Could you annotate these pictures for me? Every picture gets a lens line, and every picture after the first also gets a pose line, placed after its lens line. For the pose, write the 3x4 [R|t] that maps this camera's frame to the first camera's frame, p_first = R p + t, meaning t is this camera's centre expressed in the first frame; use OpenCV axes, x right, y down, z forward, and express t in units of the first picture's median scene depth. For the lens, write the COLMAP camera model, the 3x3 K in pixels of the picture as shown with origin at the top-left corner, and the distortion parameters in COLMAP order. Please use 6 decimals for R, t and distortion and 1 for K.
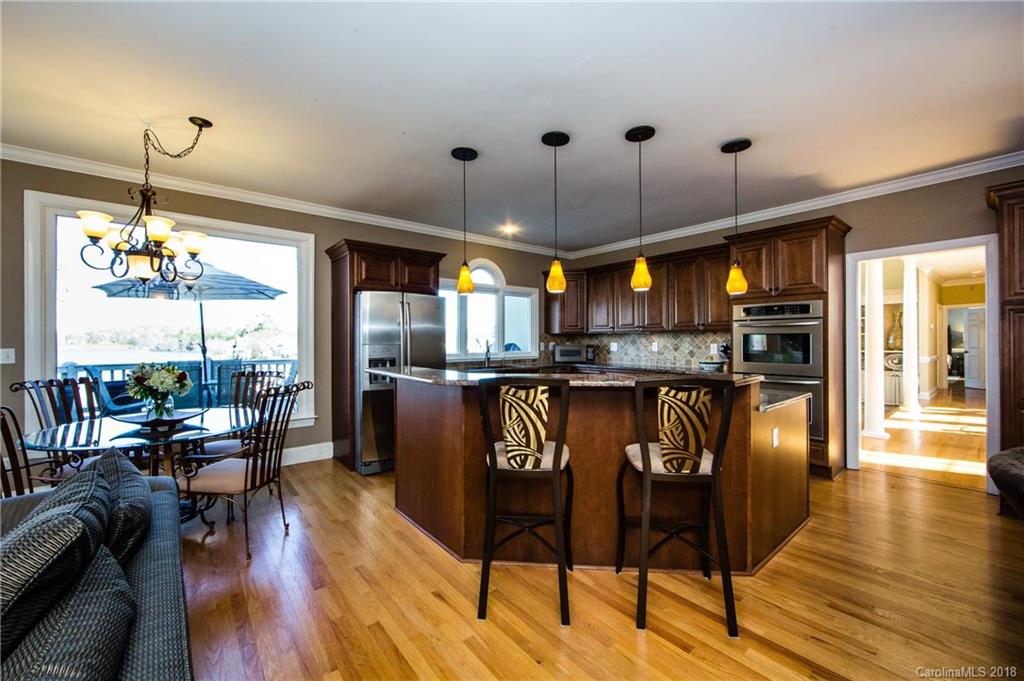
lens RADIAL K [[407.0, 0, 506.2], [0, 407.0, 342.9], [0, 0, 1]] dist [-0.001176, -0.000216]
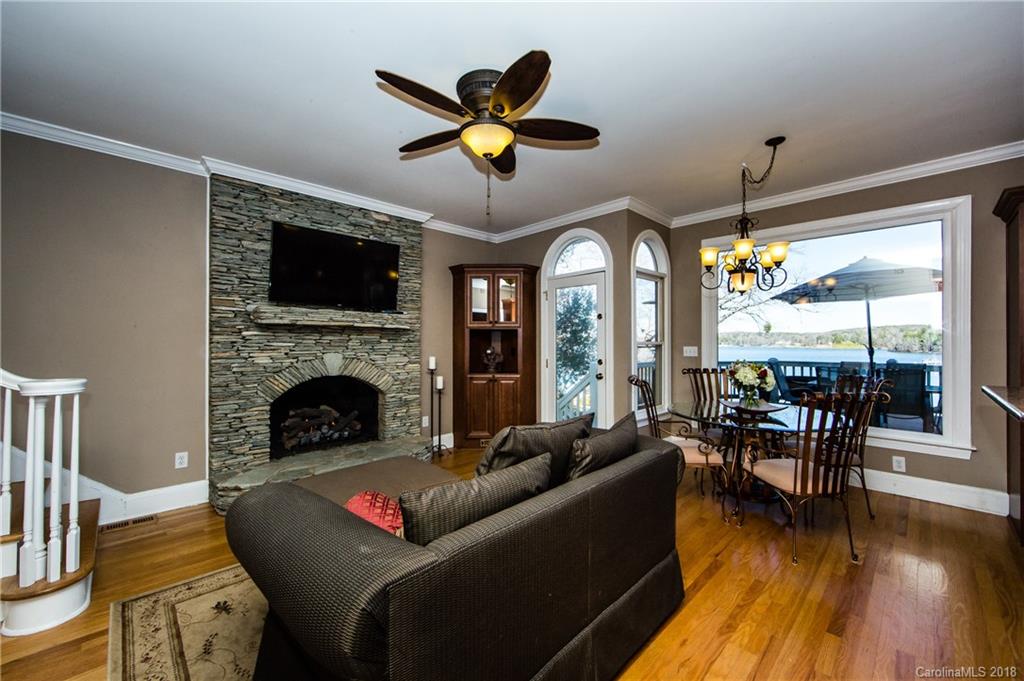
lens RADIAL K [[398.7, 0, 512.0], [0, 398.7, 340.5], [0, 0, 1]] dist [-0.001204, -0.000126]
pose [[0.093812, 0.000170, -0.995590, 0.237031], [-0.006547, 0.999978, -0.000446, -0.004199], [0.995568, 0.006560, 0.093811, 0.195124]]
